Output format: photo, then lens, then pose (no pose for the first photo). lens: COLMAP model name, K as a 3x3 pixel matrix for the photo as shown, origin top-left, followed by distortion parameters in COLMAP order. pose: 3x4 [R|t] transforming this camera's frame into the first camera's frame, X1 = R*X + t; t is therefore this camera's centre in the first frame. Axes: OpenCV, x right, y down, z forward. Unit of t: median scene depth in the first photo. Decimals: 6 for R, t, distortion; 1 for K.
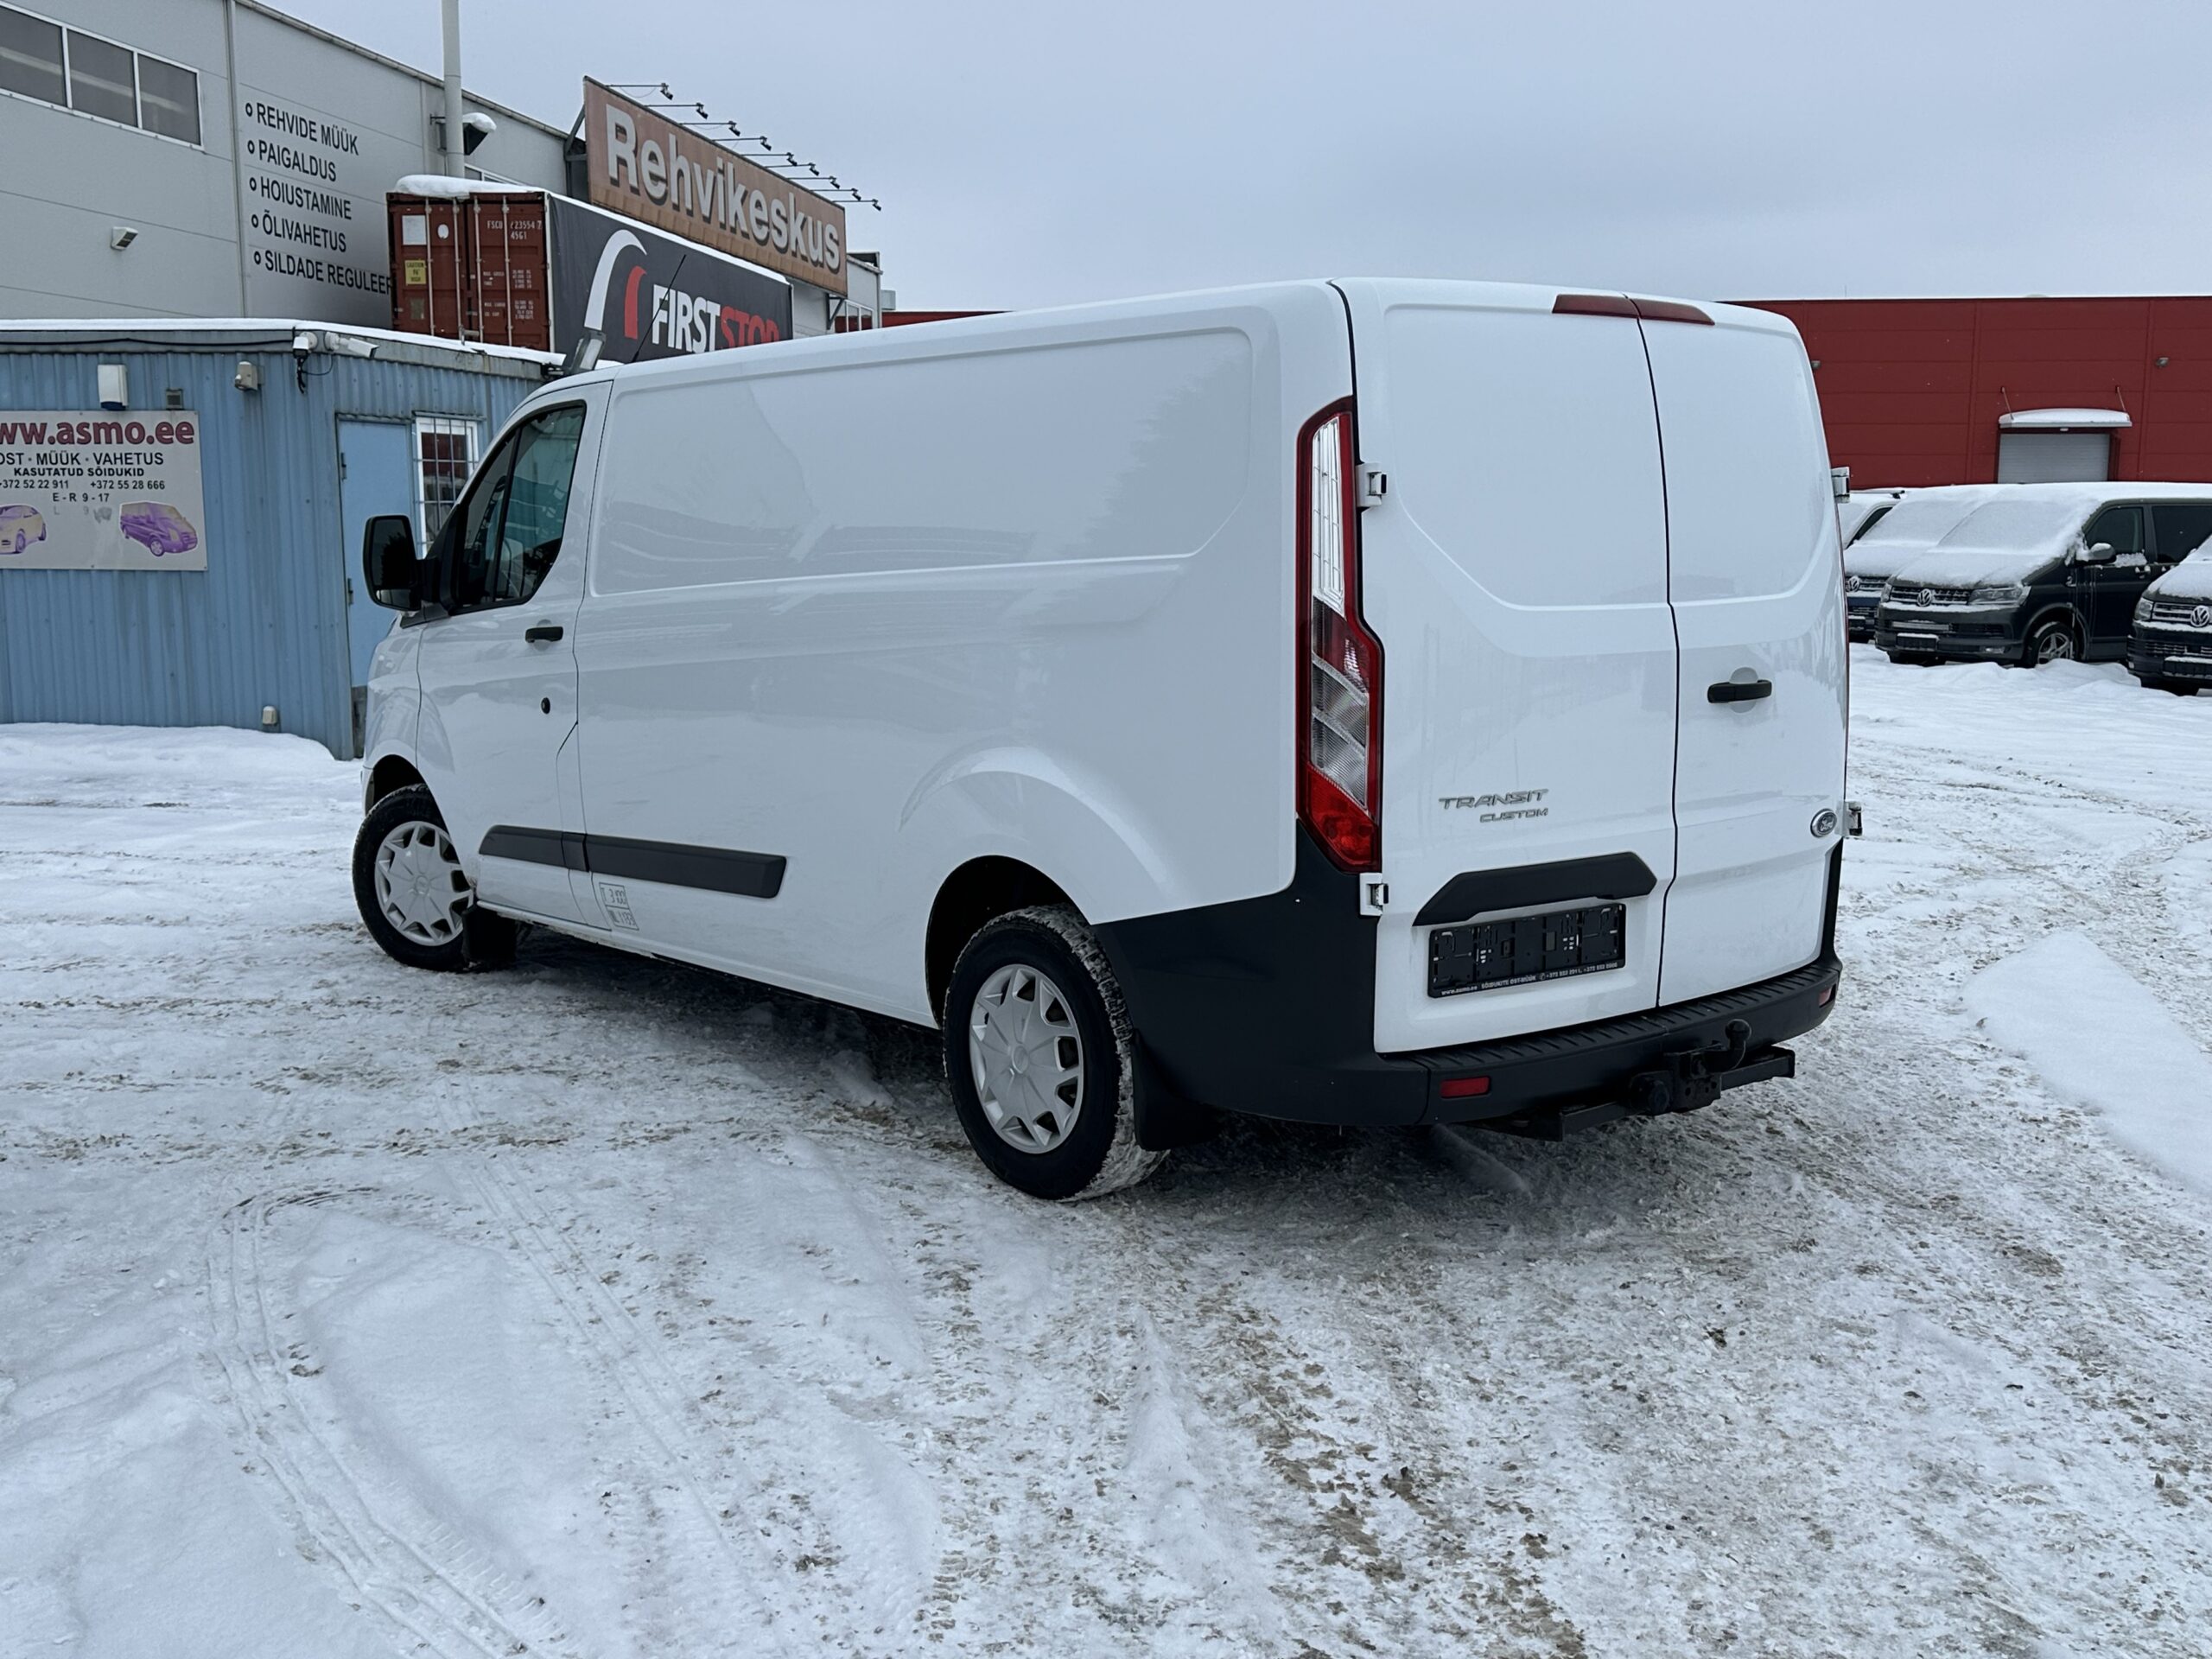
lens RADIAL K [[2205.1, 0, 1107.1], [0, 2205.1, 830.4], [0, 0, 1]] dist [0.021537, 0.000000]
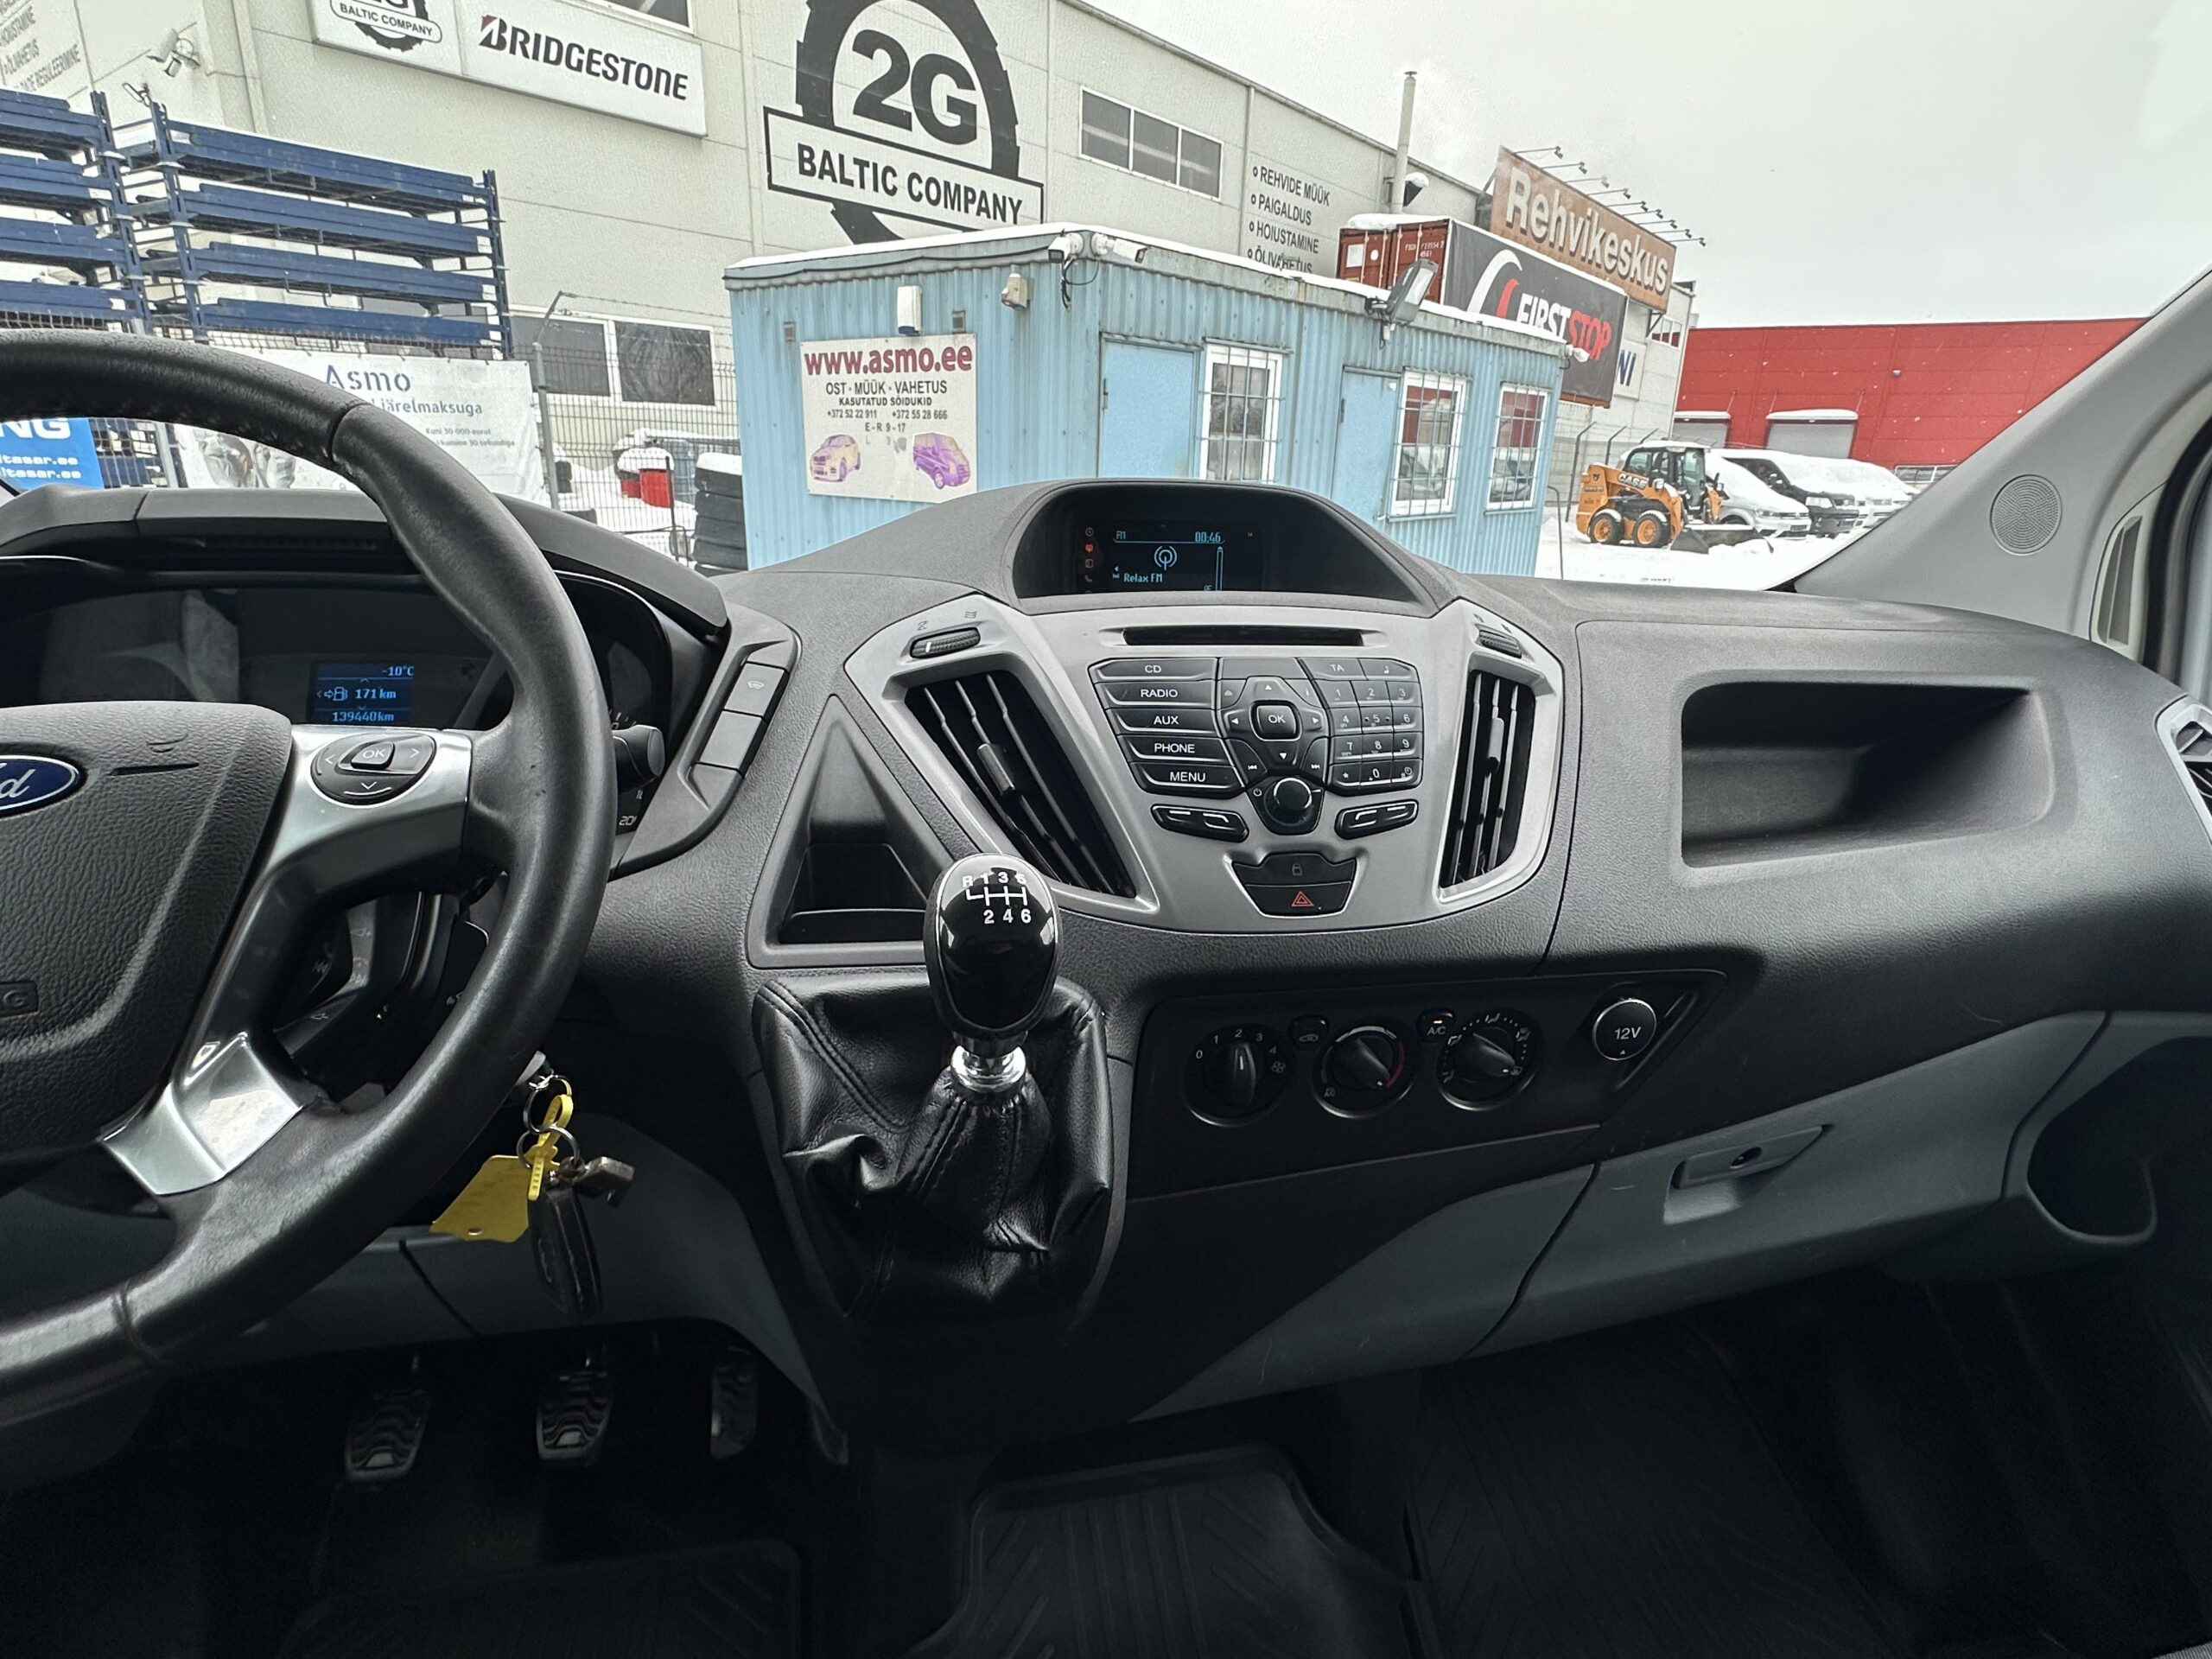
lens RADIAL K [[1138.3, 0, 1098.1], [0, 1138.3, 837.0], [0, 0, 1]] dist [0.007568, 0.000490]
pose [[0.861250, 0.181290, -0.474745, -0.082447], [-0.097394, 0.975769, 0.195930, -0.071628], [0.498762, -0.122507, 0.858038, 0.527041]]
